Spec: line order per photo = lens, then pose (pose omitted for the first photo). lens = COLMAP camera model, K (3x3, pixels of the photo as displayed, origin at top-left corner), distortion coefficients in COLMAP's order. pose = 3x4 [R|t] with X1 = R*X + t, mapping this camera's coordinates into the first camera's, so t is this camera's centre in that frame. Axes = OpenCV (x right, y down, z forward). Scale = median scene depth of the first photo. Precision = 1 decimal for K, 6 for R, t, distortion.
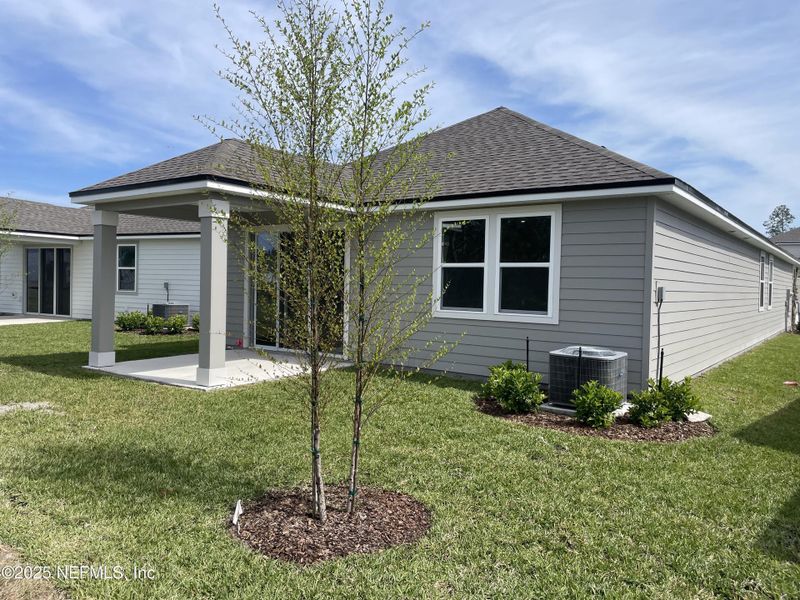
lens RADIAL K [[594.2, 0, 404.6], [0, 594.2, 302.4], [0, 0, 1]] dist [0.041231, -0.004115]
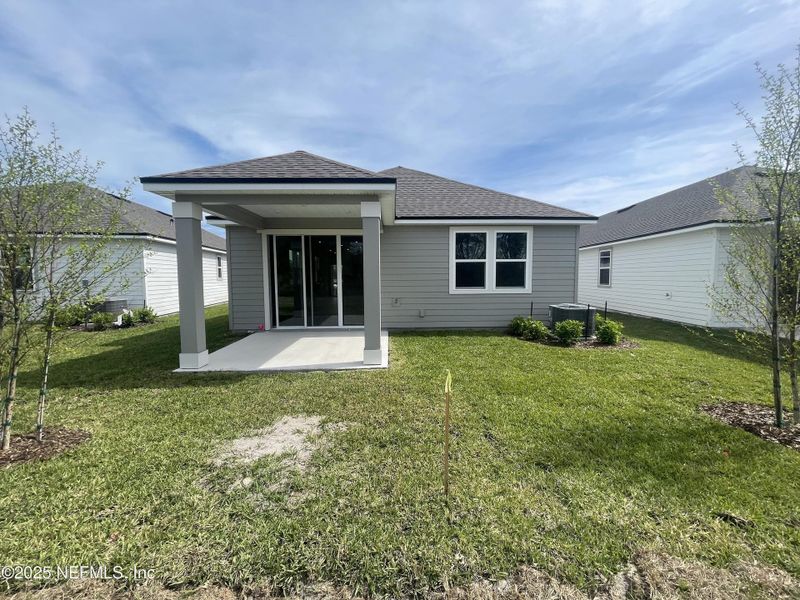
lens RADIAL K [[323.7, 0, 401.3], [0, 323.7, 299.0], [0, 0, 1]] dist [-0.001396, 0.000159]
pose [[0.790985, -0.069207, 0.607909, -0.609579], [0.042652, 0.997402, 0.058052, -0.018315], [-0.610347, -0.019989, 0.791882, 0.427105]]
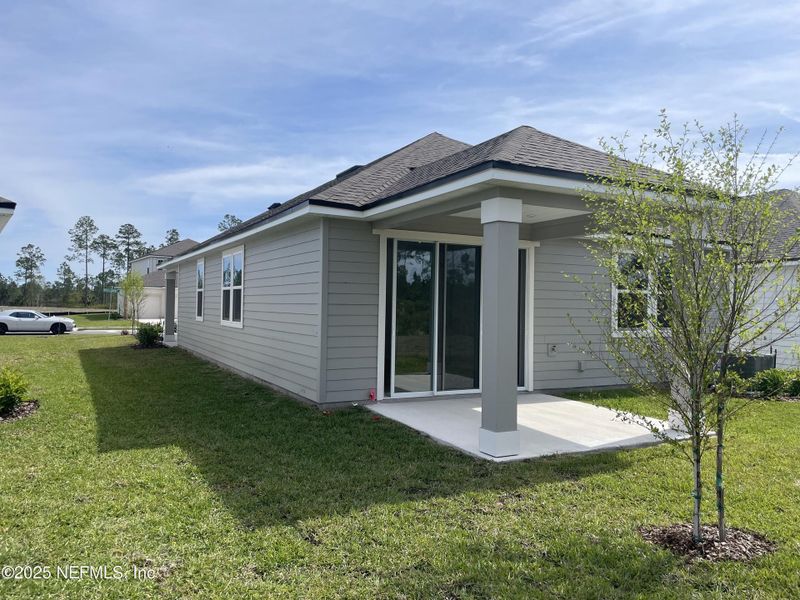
lens RADIAL K [[621.6, 0, 404.9], [0, 621.6, 298.5], [0, 0, 1]] dist [0.093981, -0.132971]
pose [[0.434227, -0.002471, 0.900800, -1.241646], [0.019997, 0.999776, -0.006897, -0.051215], [-0.900582, 0.021008, 0.434179, 0.891163]]
